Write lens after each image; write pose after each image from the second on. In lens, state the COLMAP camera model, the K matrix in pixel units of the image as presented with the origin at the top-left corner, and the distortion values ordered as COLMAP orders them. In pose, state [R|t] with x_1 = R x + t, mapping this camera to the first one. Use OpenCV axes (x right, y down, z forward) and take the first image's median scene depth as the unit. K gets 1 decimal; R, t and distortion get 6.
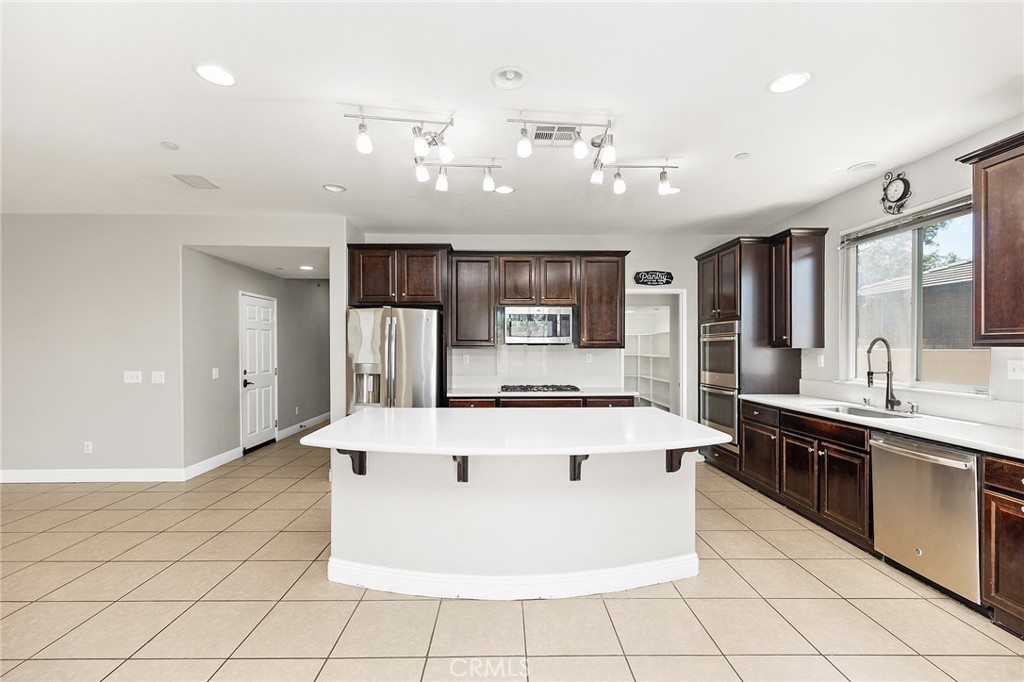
lens RADIAL K [[433.6, 0, 509.4], [0, 433.6, 347.6], [0, 0, 1]] dist [0.002528, 0.000492]
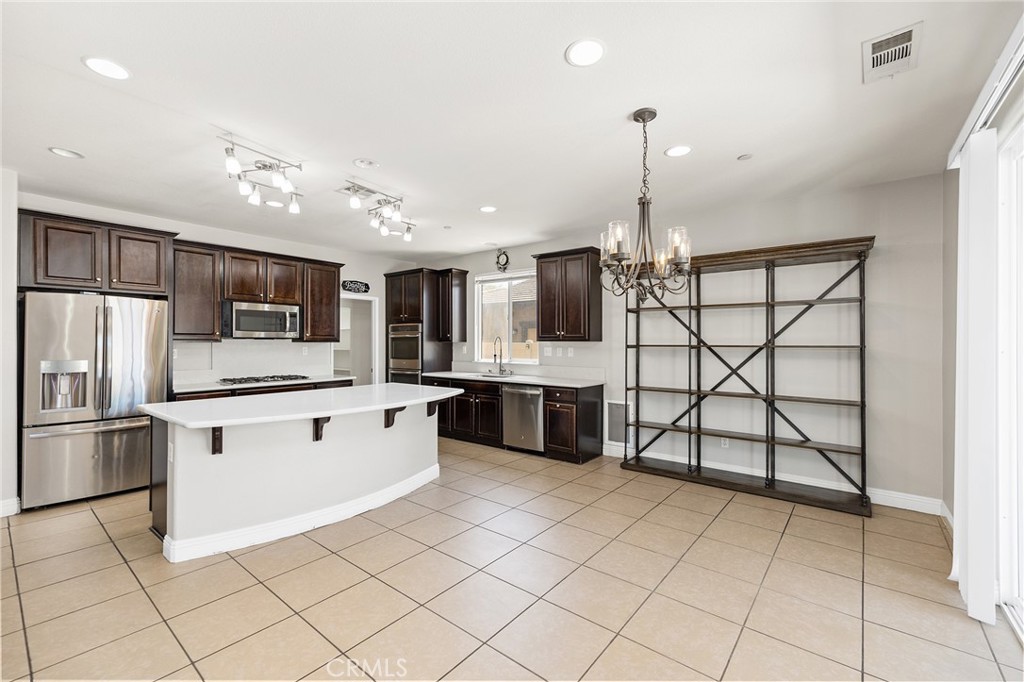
lens RADIAL K [[427.6, 0, 509.6], [0, 427.6, 339.8], [0, 0, 1]] dist [0.006157, 0.000054]
pose [[0.637472, 0.005101, 0.770457, -0.417713], [-0.000721, 0.999982, -0.006024, 0.001765], [-0.770473, 0.003285, 0.637464, -0.170318]]
